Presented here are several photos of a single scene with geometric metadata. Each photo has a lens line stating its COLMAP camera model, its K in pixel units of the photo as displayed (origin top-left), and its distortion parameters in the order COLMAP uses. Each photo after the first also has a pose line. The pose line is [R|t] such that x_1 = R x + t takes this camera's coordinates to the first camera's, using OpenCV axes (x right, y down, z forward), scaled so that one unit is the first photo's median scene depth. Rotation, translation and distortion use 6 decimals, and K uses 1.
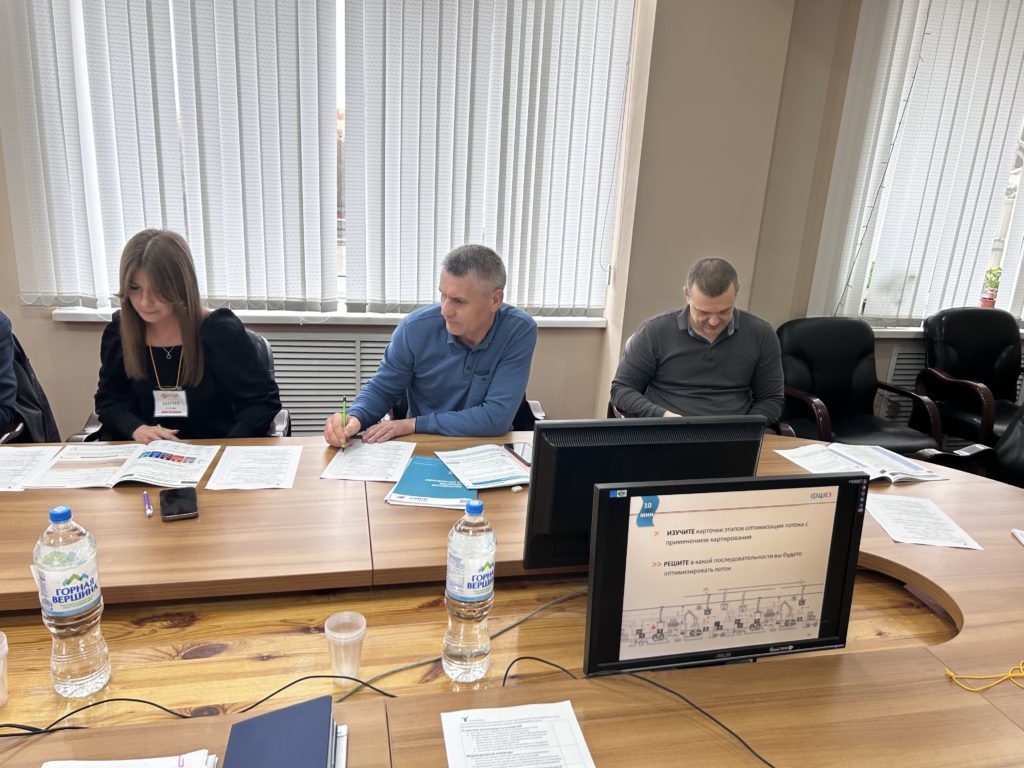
lens RADIAL K [[767.5, 0, 508.4], [0, 767.5, 377.9], [0, 0, 1]] dist [0.056126, -0.062556]
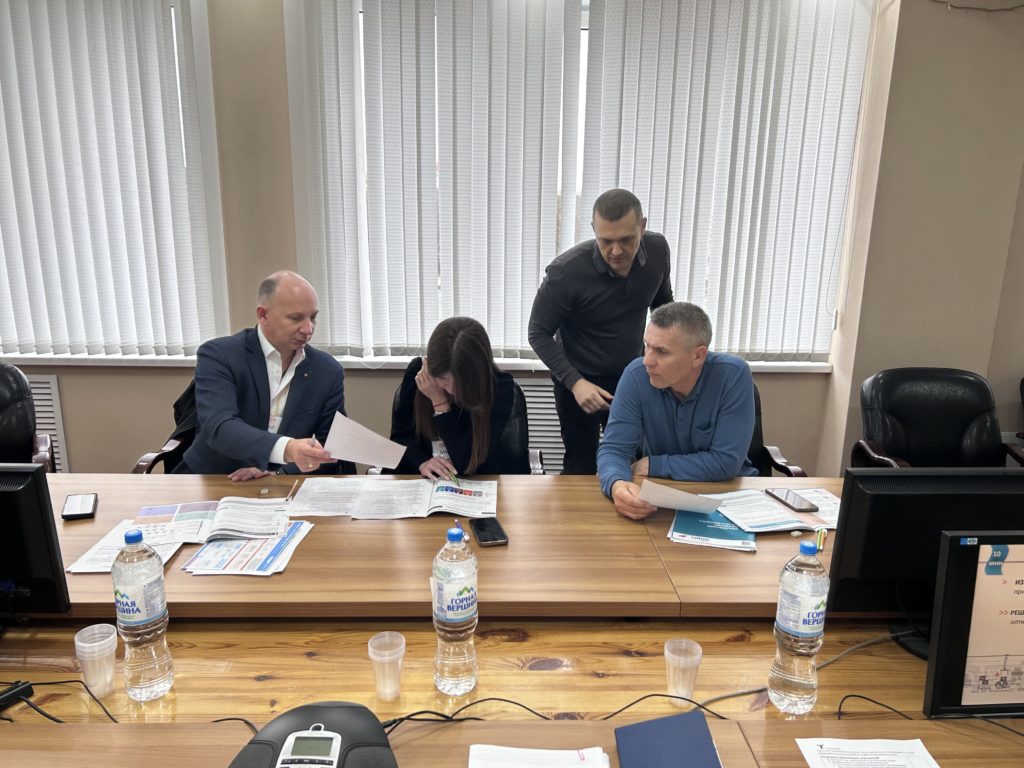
lens RADIAL K [[767.5, 0, 506.4], [0, 767.5, 374.3], [0, 0, 1]] dist [0.056126, -0.062556]
pose [[0.980236, 0.001344, -0.197828, -0.225551], [-0.012753, 0.998326, -0.056412, -0.006552], [0.197422, 0.057820, 0.978612, -0.141948]]
